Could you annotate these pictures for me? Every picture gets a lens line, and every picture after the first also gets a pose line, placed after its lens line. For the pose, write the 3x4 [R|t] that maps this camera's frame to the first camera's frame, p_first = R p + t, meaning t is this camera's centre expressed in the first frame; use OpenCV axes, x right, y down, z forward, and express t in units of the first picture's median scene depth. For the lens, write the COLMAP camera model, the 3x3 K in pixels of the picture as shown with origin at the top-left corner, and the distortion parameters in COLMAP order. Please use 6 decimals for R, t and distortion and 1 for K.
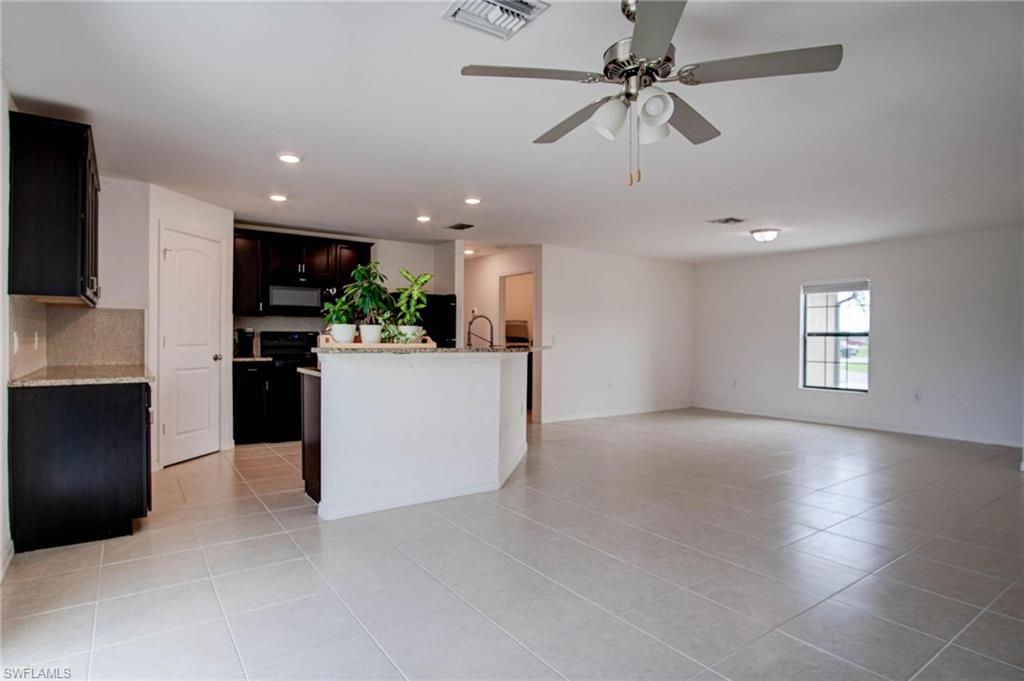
lens RADIAL K [[552.4, 0, 507.0], [0, 552.4, 342.4], [0, 0, 1]] dist [-0.026795, 0.001791]
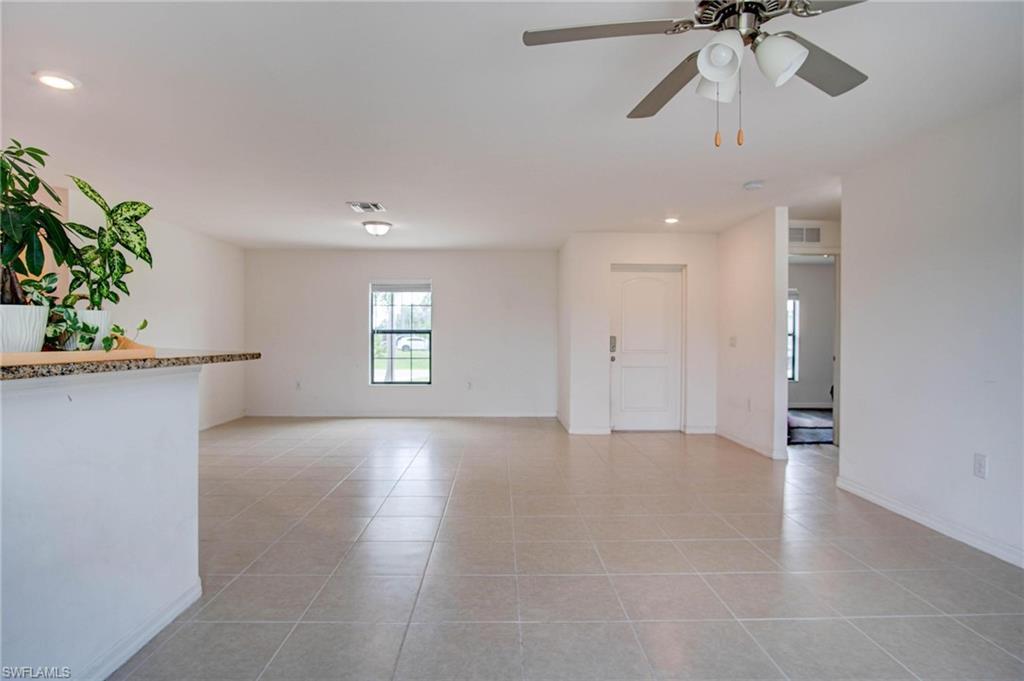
lens RADIAL K [[552.4, 0, 509.8], [0, 552.4, 338.5], [0, 0, 1]] dist [-0.026795, 0.001791]
pose [[0.558056, -0.007250, 0.829771, -0.176677], [0.008467, 0.999960, 0.003042, -0.002868], [-0.829760, 0.005328, 0.558095, 0.231587]]
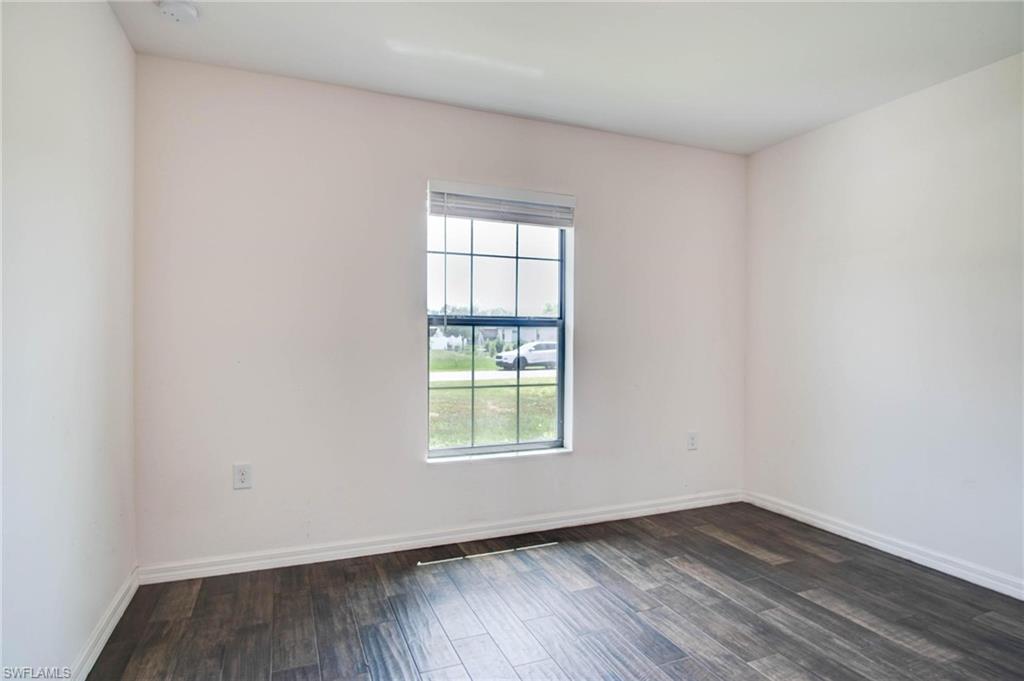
lens RADIAL K [[552.4, 0, 503.0], [0, 552.4, 339.7], [0, 0, 1]] dist [-0.026795, 0.001791]
pose [[0.230651, -0.016736, 0.972892, 0.188539], [0.001482, 0.999857, 0.016848, -0.007546], [-0.973035, -0.002444, 0.230643, 0.919876]]
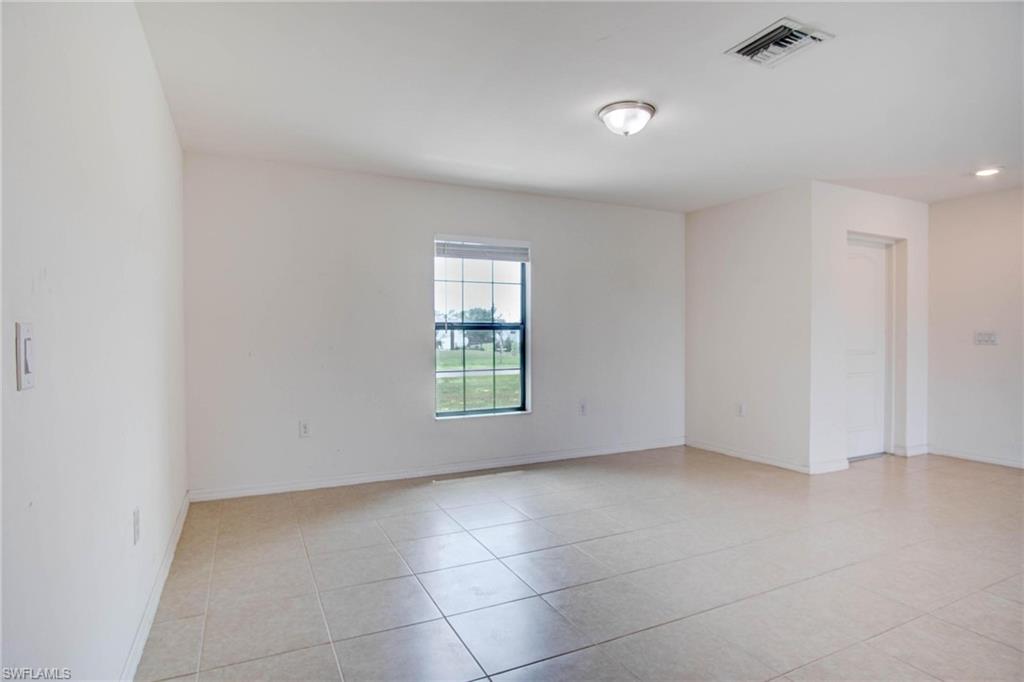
lens RADIAL K [[552.4, 0, 511.5], [0, 552.4, 346.0], [0, 0, 1]] dist [-0.026795, 0.001791]
pose [[0.148267, -0.024438, 0.988645, -0.030661], [0.011428, 0.999670, 0.022996, -0.005703], [-0.988881, 0.007888, 0.148497, 0.891369]]
